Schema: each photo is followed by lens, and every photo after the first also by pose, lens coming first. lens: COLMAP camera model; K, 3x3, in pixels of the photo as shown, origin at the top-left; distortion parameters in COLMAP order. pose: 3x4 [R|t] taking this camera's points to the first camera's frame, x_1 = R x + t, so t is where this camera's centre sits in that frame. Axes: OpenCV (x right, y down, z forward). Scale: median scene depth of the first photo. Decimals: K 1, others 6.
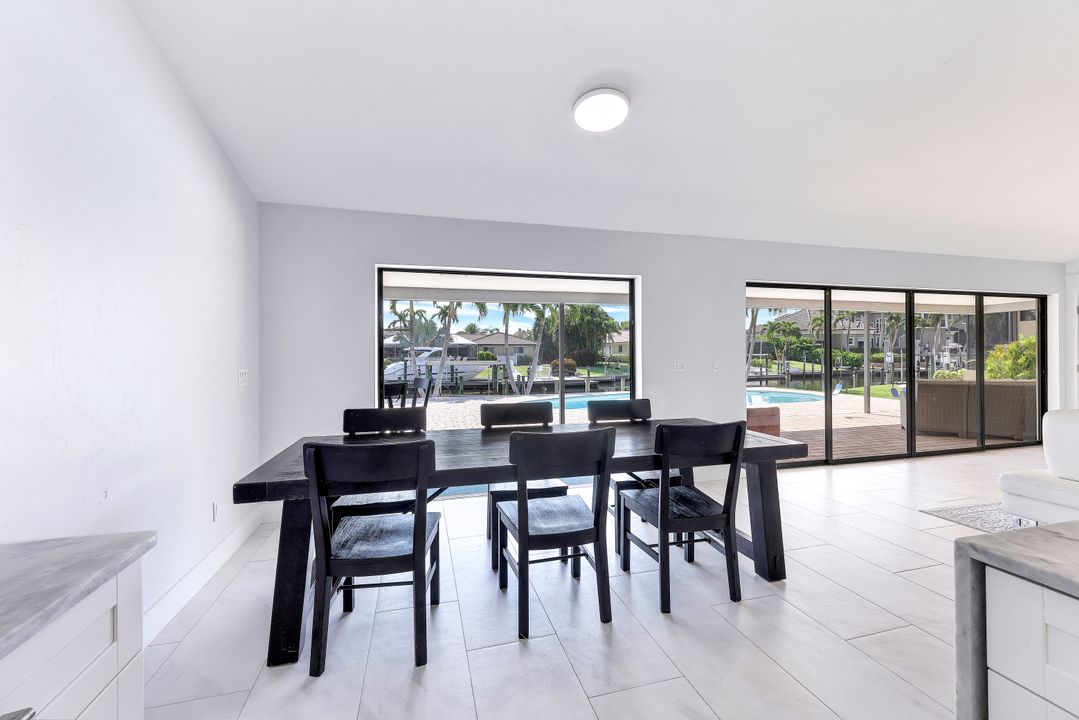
lens RADIAL K [[451.8, 0, 547.5], [0, 451.8, 351.2], [0, 0, 1]] dist [0.001061, 0.000126]
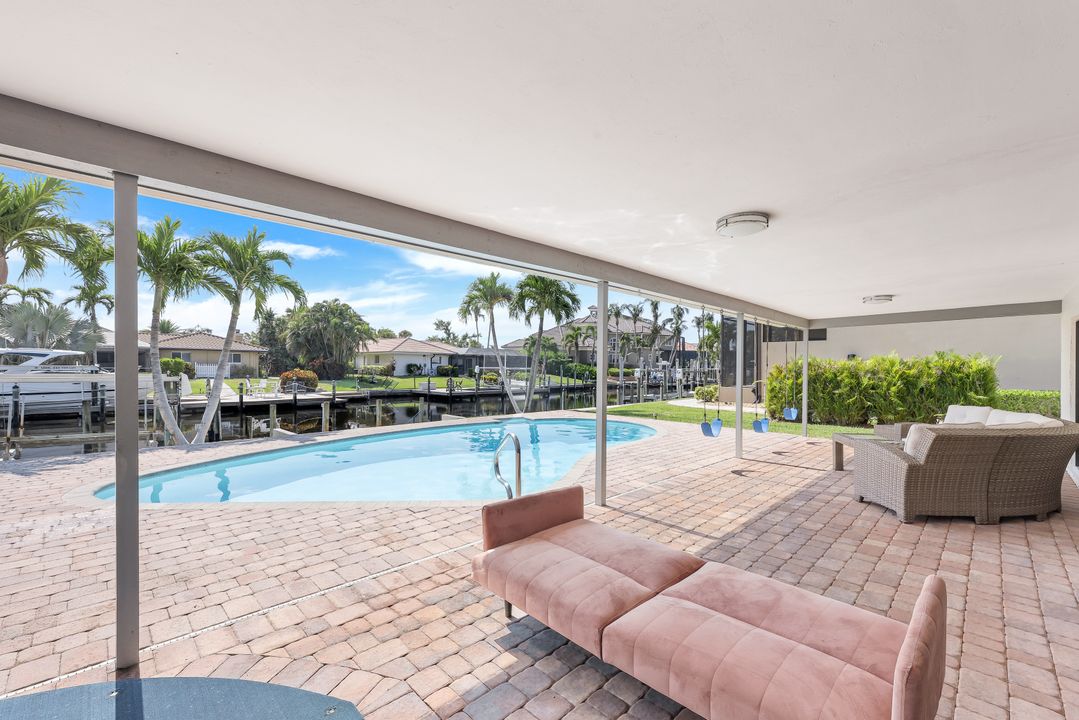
lens RADIAL K [[451.5, 0, 543.1], [0, 451.5, 377.3], [0, 0, 1]] dist [0.001339, -0.000129]
pose [[0.872041, 0.003733, 0.489418, 0.021233], [-0.019175, 0.999464, 0.026543, -0.000396], [-0.489056, -0.032531, 0.871645, 0.120015]]
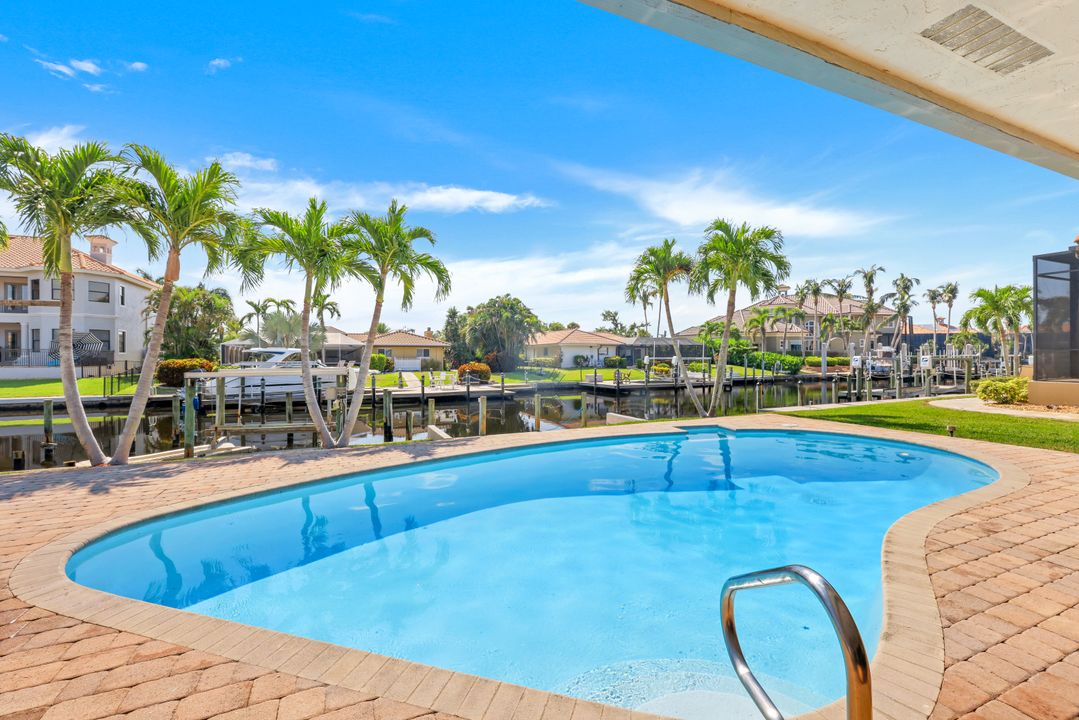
lens RADIAL K [[451.0, 0, 542.2], [0, 451.0, 359.1], [0, 0, 1]] dist [0.000834, 0.000106]
pose [[0.990159, 0.000169, 0.139948, 0.043211], [-0.001437, 0.999959, 0.008958, 0.001431], [-0.139940, -0.009071, 0.990118, 0.182281]]
